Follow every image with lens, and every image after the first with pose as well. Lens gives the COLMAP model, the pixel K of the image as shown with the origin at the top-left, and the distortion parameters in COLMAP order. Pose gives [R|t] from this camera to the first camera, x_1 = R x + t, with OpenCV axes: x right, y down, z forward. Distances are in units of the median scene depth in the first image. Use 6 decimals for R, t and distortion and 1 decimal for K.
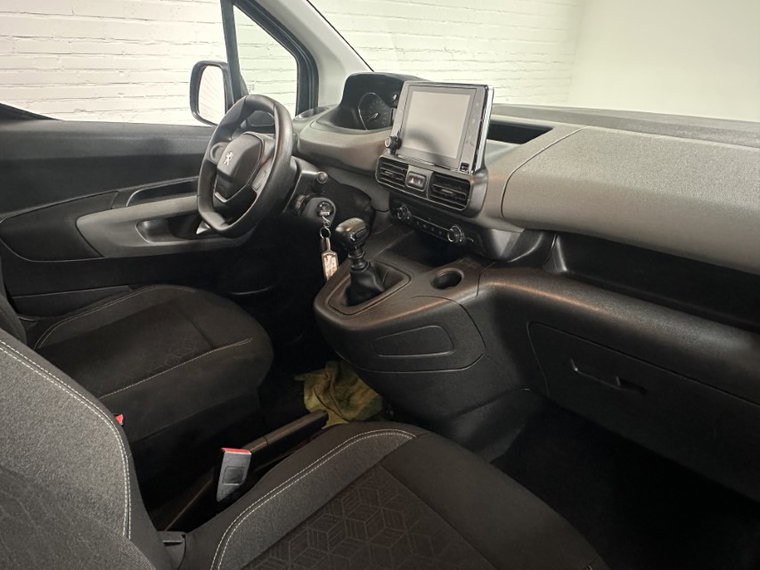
lens RADIAL K [[489.5, 0, 380.2], [0, 489.5, 297.8], [0, 0, 1]] dist [-0.010024, 0.000428]
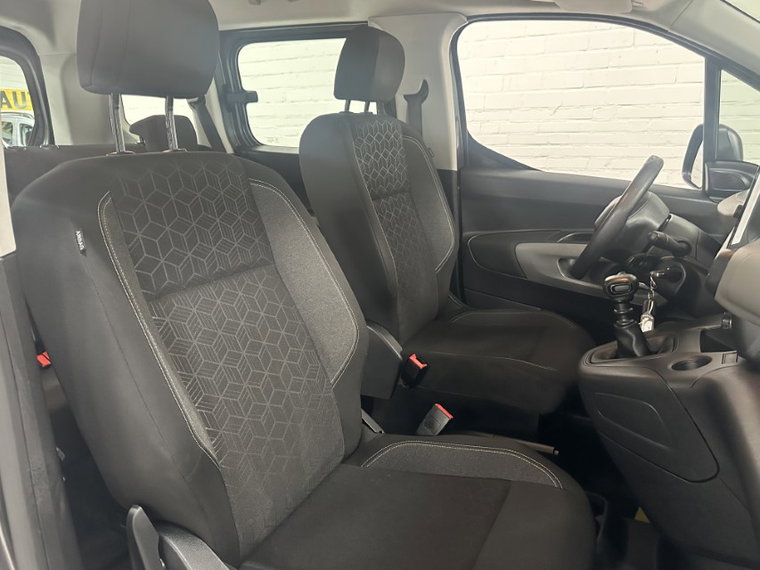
lens RADIAL K [[579.2, 0, 380.0], [0, 579.2, 285.0], [0, 0, 1]] dist [0.097125, -0.170948]
pose [[0.413433, 0.219561, -0.883666, 0.614391], [-0.373746, 0.925888, 0.055190, -0.013924], [0.830293, 0.307449, 0.464853, 0.024962]]
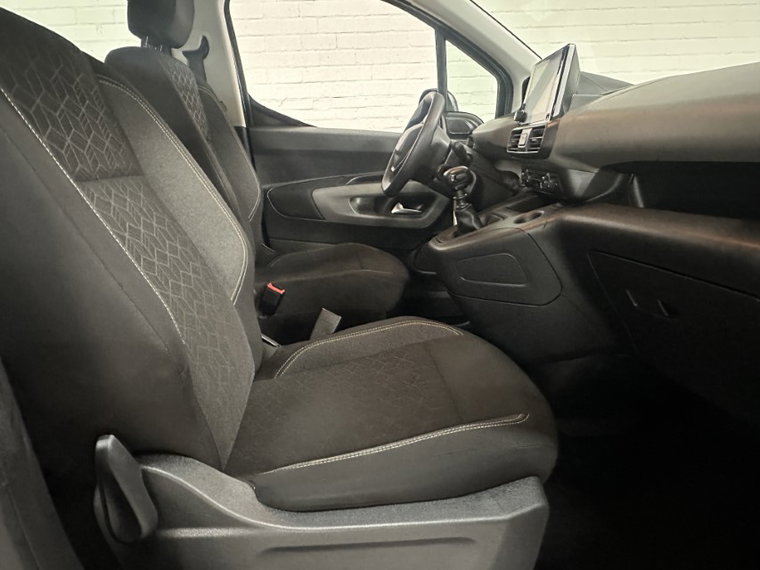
lens RADIAL K [[489.5, 0, 380.2], [0, 489.5, 297.8], [0, 0, 1]] dist [-0.010024, 0.000428]
pose [[0.837305, 0.121375, -0.533094, 0.370839], [-0.192821, 0.977951, -0.080194, 0.234542], [0.511606, 0.169938, 0.842247, -0.074934]]
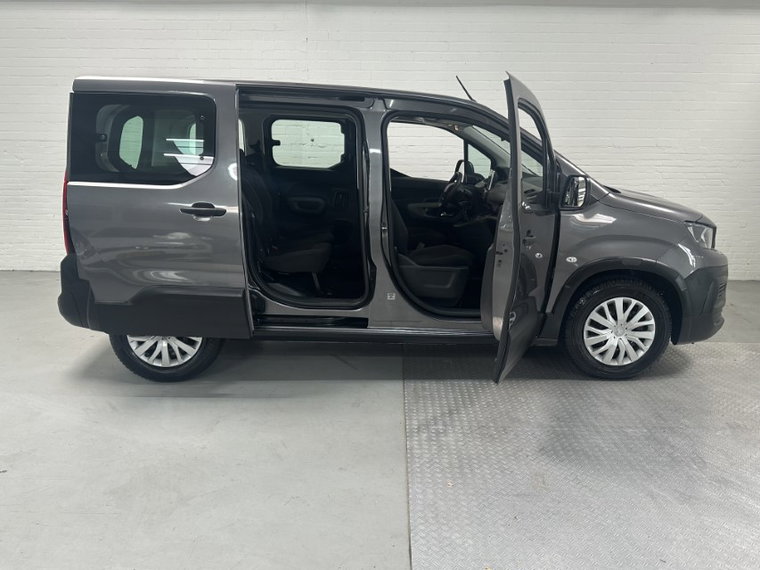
lens RADIAL K [[639.1, 0, 380.0], [0, 639.1, 285.0], [0, 0, 1]] dist [0.037473, -0.002087]
pose [[0.799987, 0.127860, -0.586236, 1.936227], [-0.256338, 0.956211, -0.141251, 1.070761], [0.542505, 0.263273, 0.797731, -2.546489]]
